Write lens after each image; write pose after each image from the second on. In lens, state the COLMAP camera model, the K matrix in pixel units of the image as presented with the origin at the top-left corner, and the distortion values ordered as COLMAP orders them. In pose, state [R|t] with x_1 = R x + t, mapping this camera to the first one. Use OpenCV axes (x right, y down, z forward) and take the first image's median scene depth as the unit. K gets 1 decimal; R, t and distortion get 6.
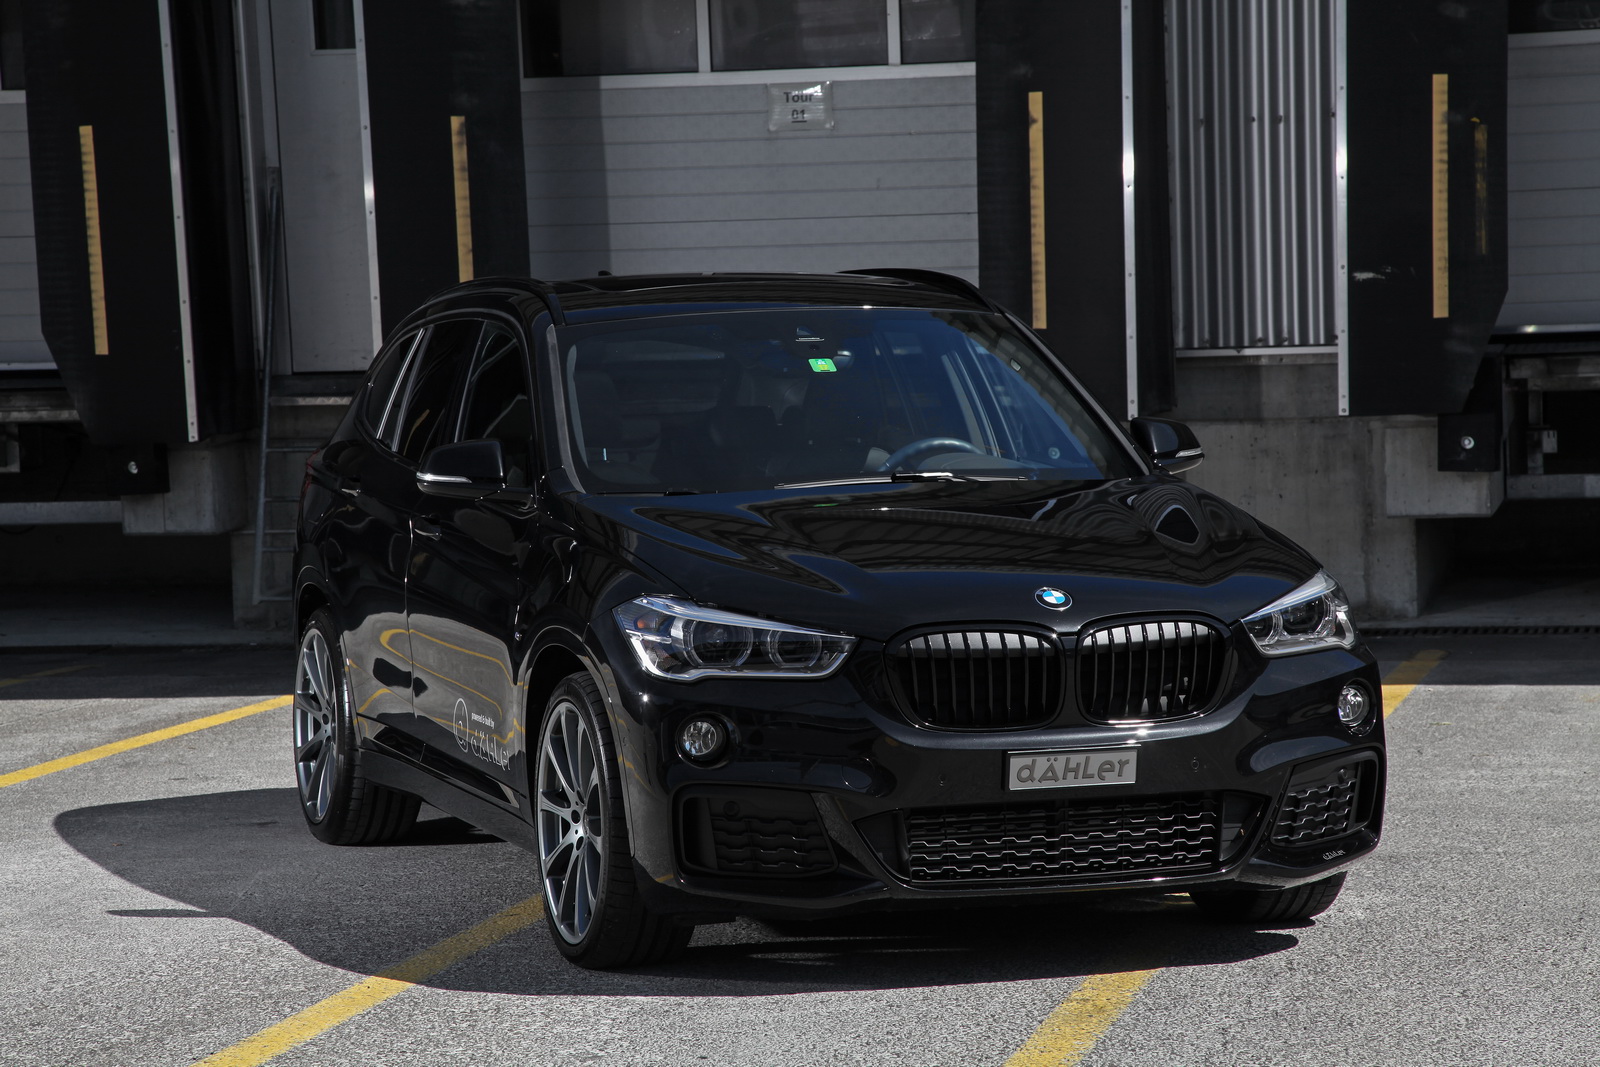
lens RADIAL K [[4506.0, 0, 808.3], [0, 4506.0, 535.7], [0, 0, 1]] dist [0.666390, 0.000000]
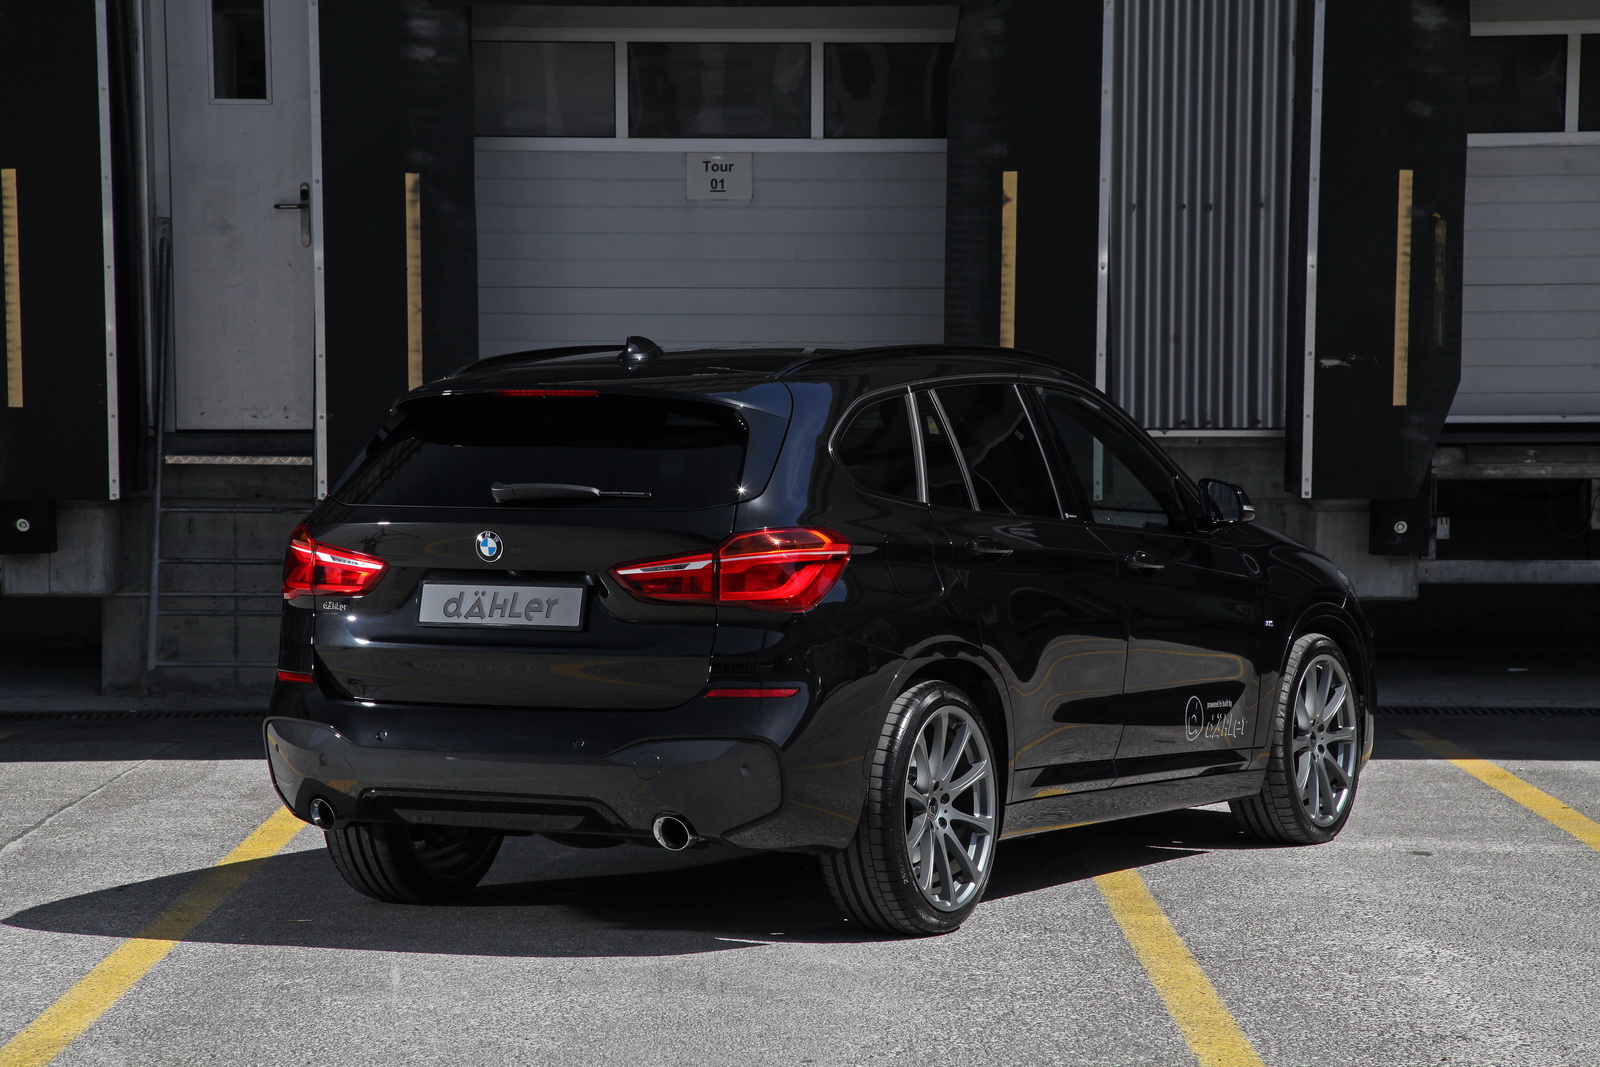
lens RADIAL K [[4506.0, 0, 811.5], [0, 4506.0, 524.3], [0, 0, 1]] dist [0.666390, 0.000000]
pose [[0.976961, 0.020520, 0.212427, -0.205365], [-0.016264, 0.999631, -0.021761, 0.003389], [-0.212796, 0.017804, 0.976935, 0.027238]]
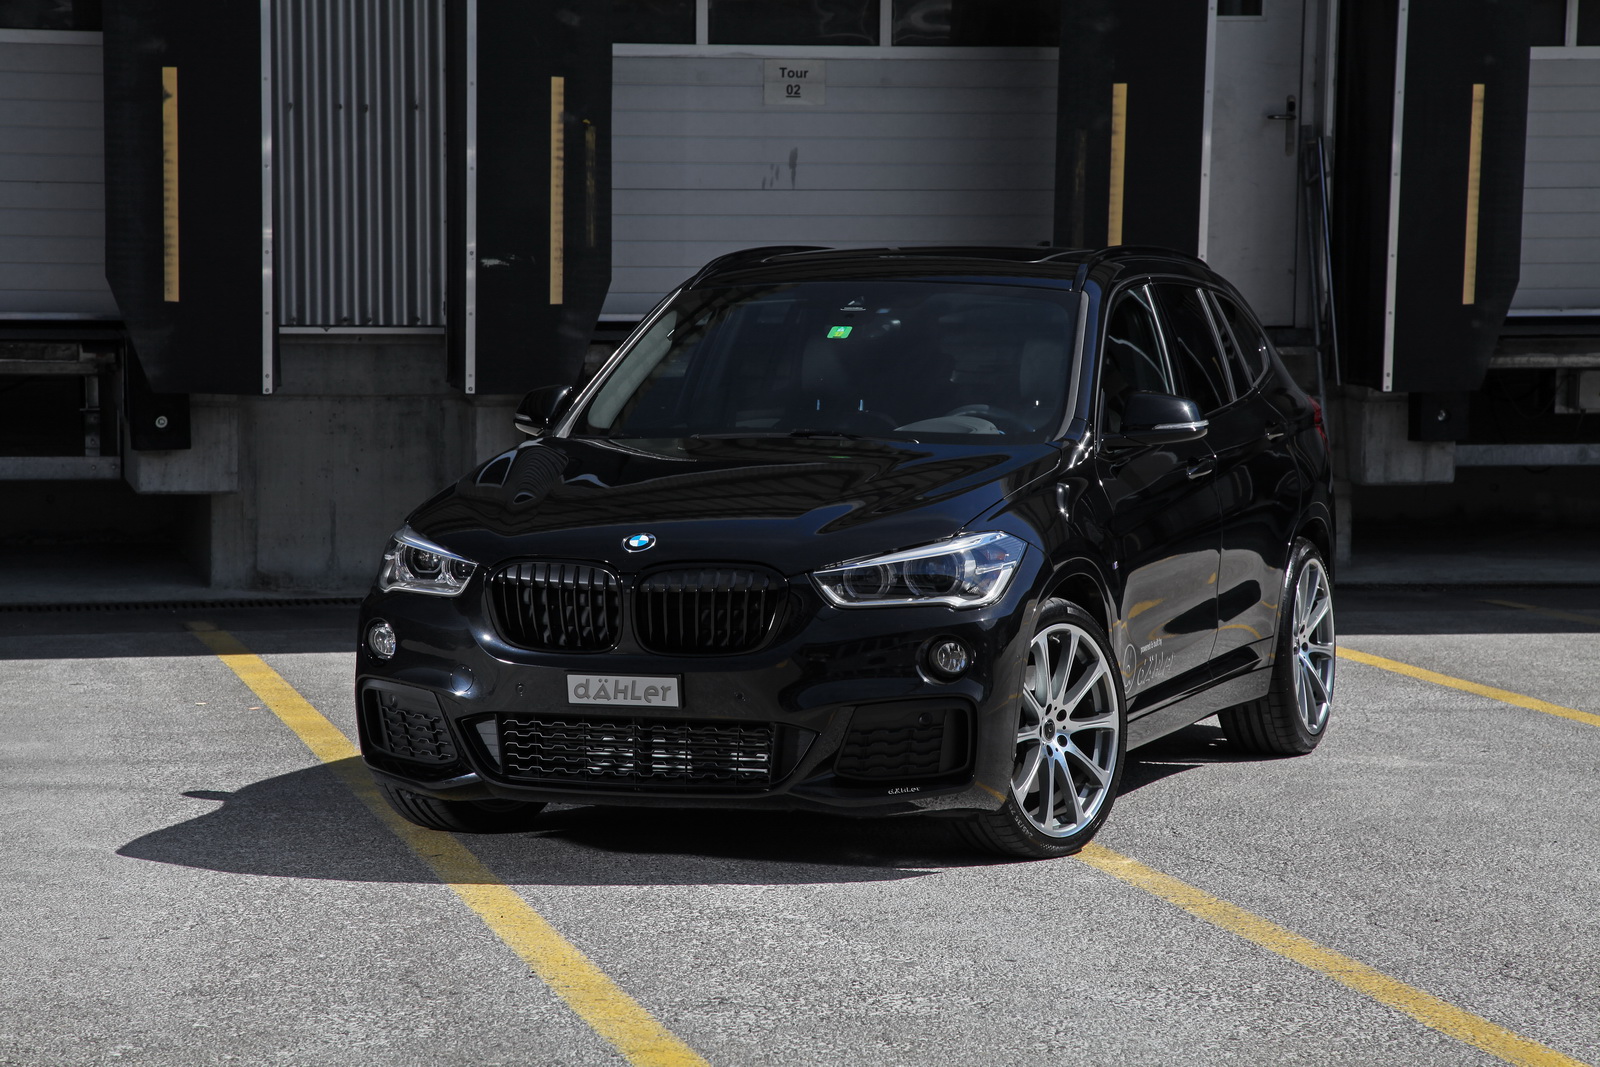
lens RADIAL K [[4506.0, 0, 802.9], [0, 4506.0, 535.4], [0, 0, 1]] dist [0.666390, 0.000000]
pose [[0.912319, 0.002441, 0.409473, -0.240068], [-0.003224, 0.999994, 0.001223, 0.004969], [-0.409467, -0.002436, 0.912322, 0.008370]]
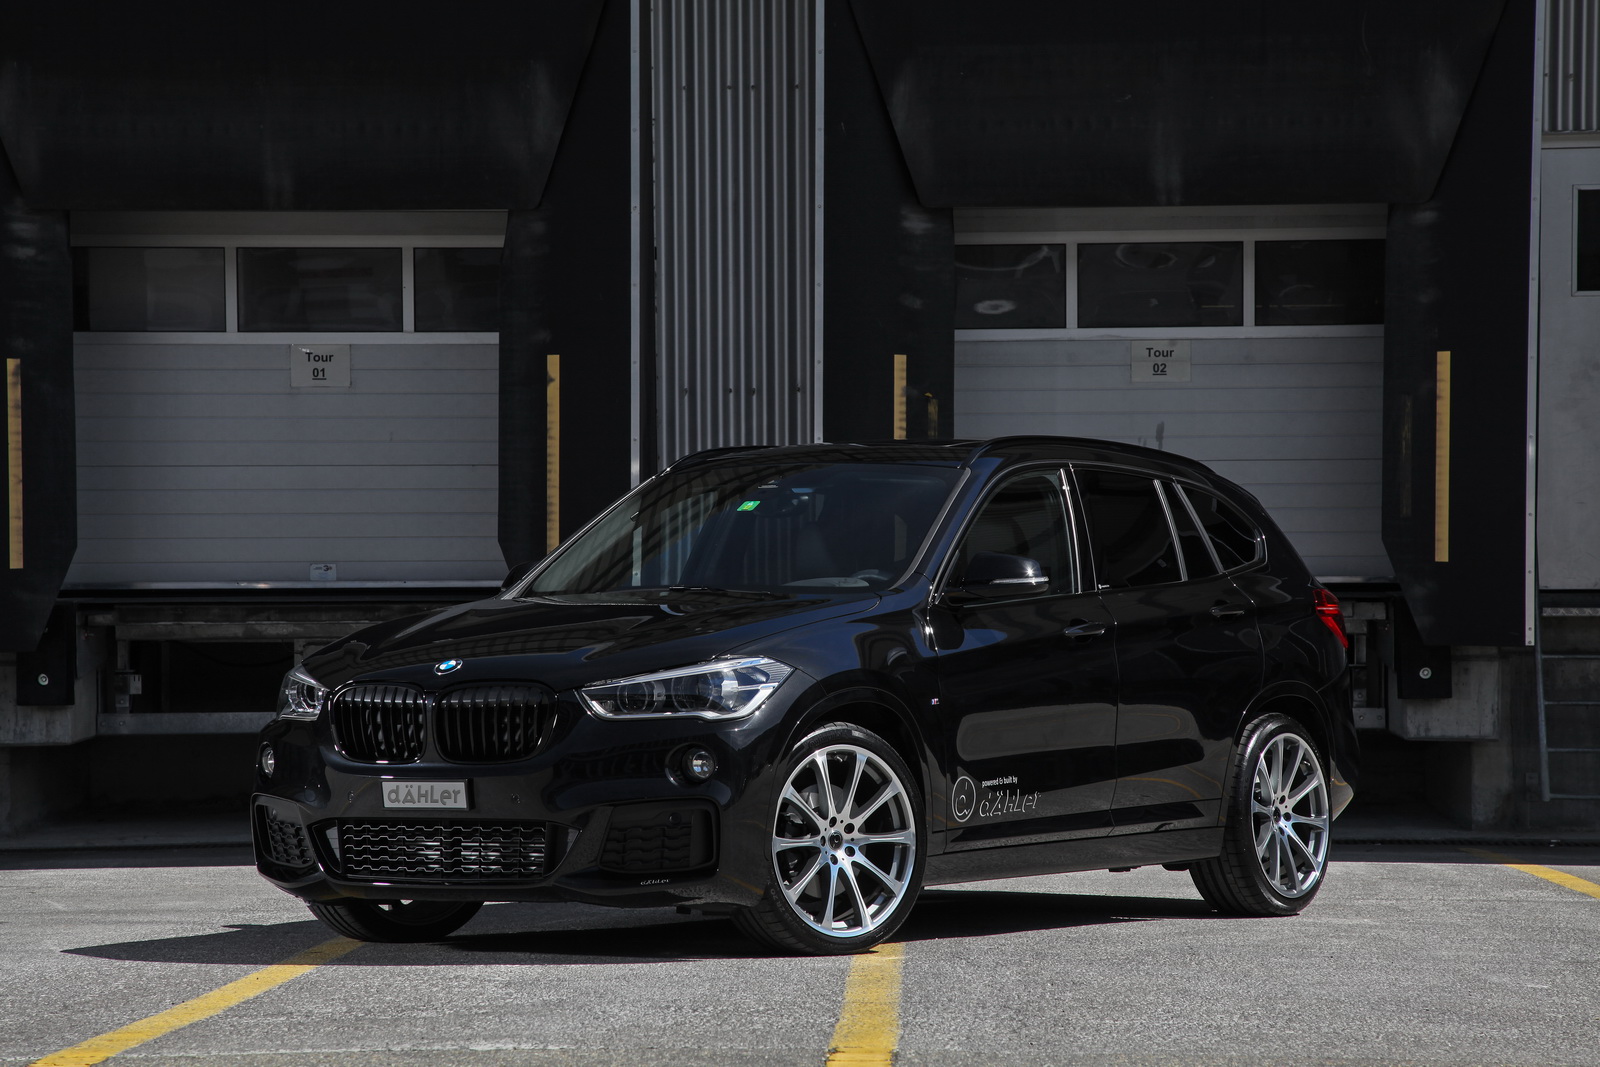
lens RADIAL K [[4506.0, 0, 808.1], [0, 4506.0, 524.4], [0, 0, 1]] dist [0.666390, 0.000000]
pose [[0.982911, 0.028827, 0.181810, -0.091793], [-0.012829, 0.995988, -0.088565, 0.044021], [-0.183634, 0.084719, 0.979337, -0.116435]]
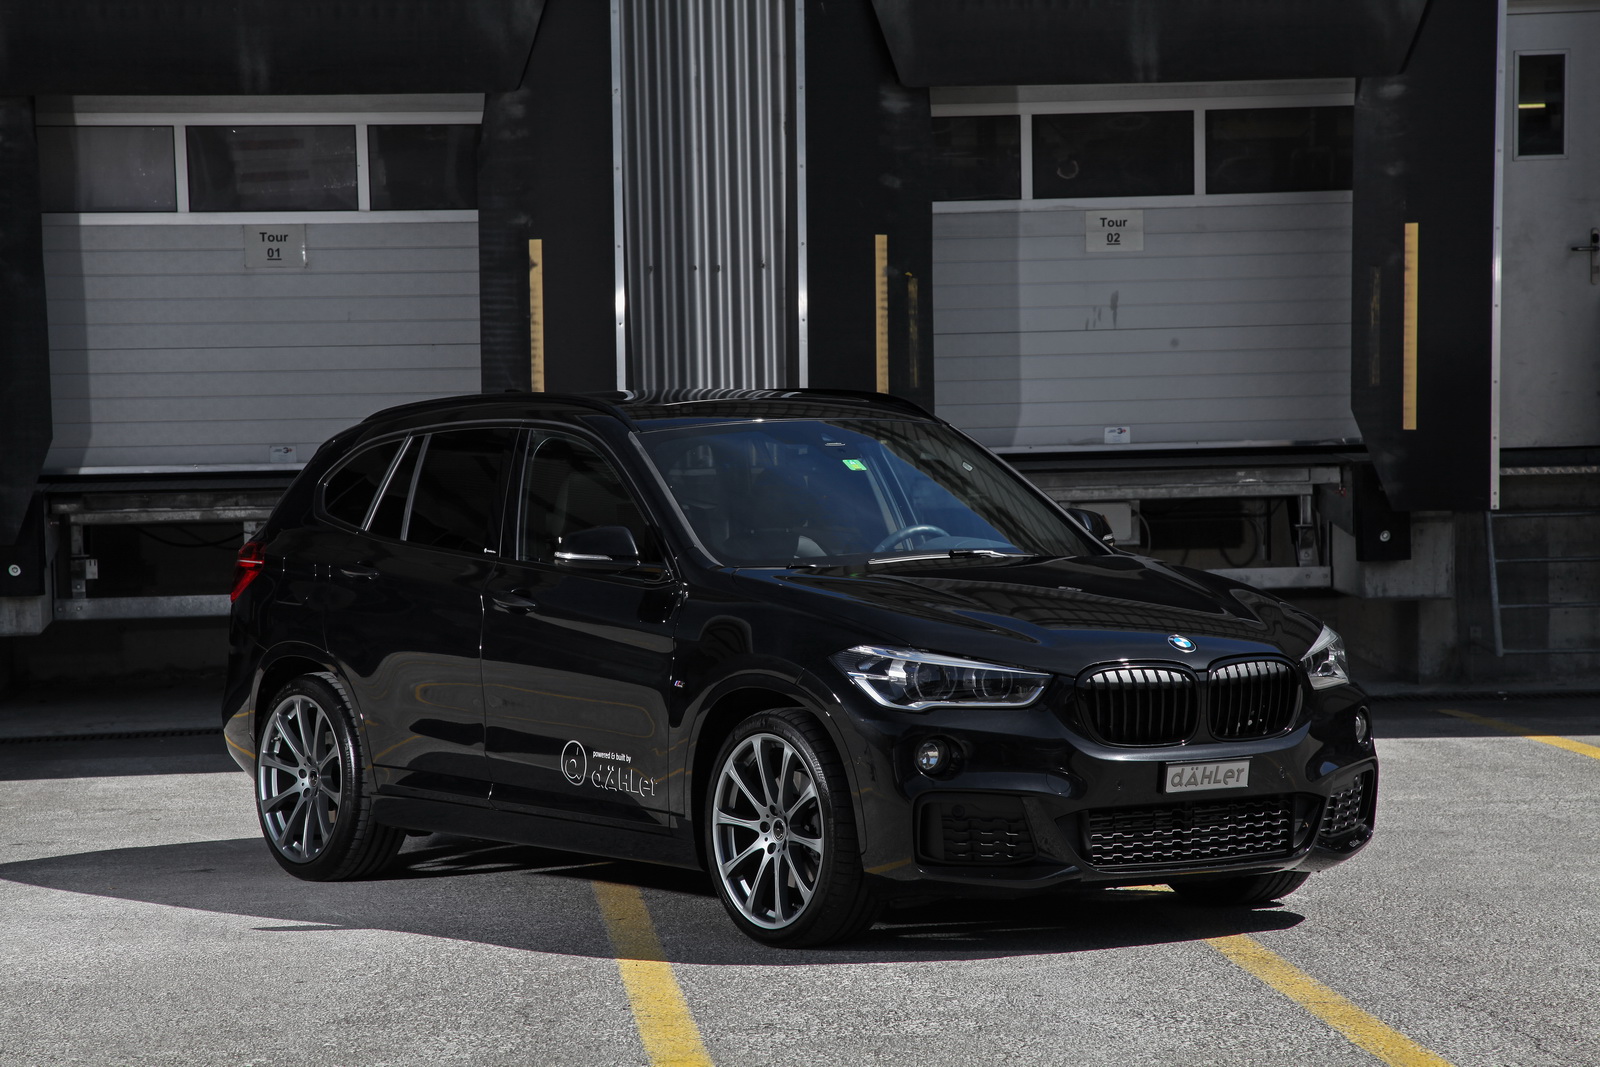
lens RADIAL K [[4506.0, 0, 808.6], [0, 4506.0, 529.8], [0, 0, 1]] dist [0.666390, 0.000000]
pose [[0.957526, -0.002577, 0.288336, -0.210908], [0.011806, 0.999472, -0.030273, 0.009840], [-0.288106, 0.032391, 0.957051, -0.099615]]
